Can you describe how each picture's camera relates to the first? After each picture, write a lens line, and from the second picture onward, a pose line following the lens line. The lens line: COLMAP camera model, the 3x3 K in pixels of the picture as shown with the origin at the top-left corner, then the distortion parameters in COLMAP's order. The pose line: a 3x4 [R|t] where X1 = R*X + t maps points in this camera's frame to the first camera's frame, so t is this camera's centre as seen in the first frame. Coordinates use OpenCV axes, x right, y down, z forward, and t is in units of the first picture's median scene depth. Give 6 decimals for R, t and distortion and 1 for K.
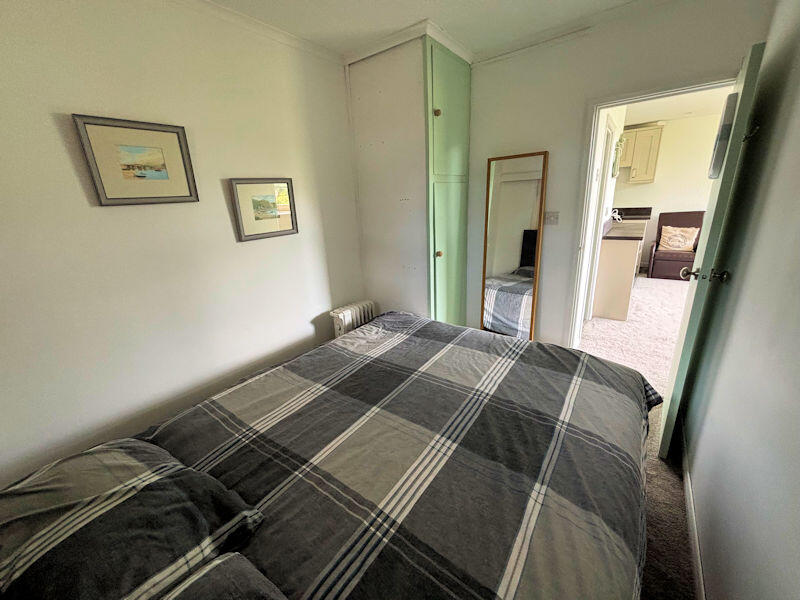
lens RADIAL K [[323.7, 0, 399.4], [0, 323.7, 299.7], [0, 0, 1]] dist [-0.000416, 0.000092]
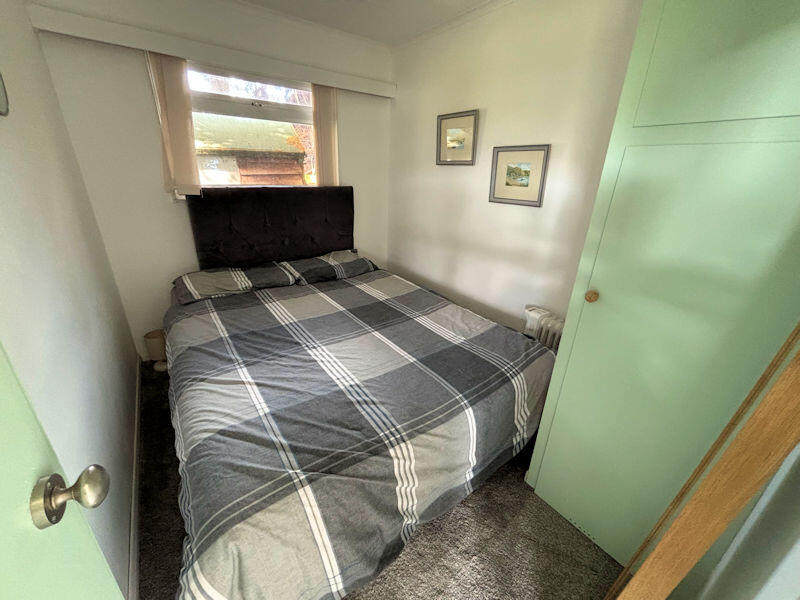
lens RADIAL K [[323.7, 0, 399.4], [0, 323.7, 299.7], [0, 0, 1]] dist [-0.000416, 0.000092]
pose [[-0.298082, 0.406395, -0.863707, 0.872989], [-0.296996, 0.820442, 0.488537, -0.400919], [0.907161, 0.402141, -0.123862, 1.079532]]
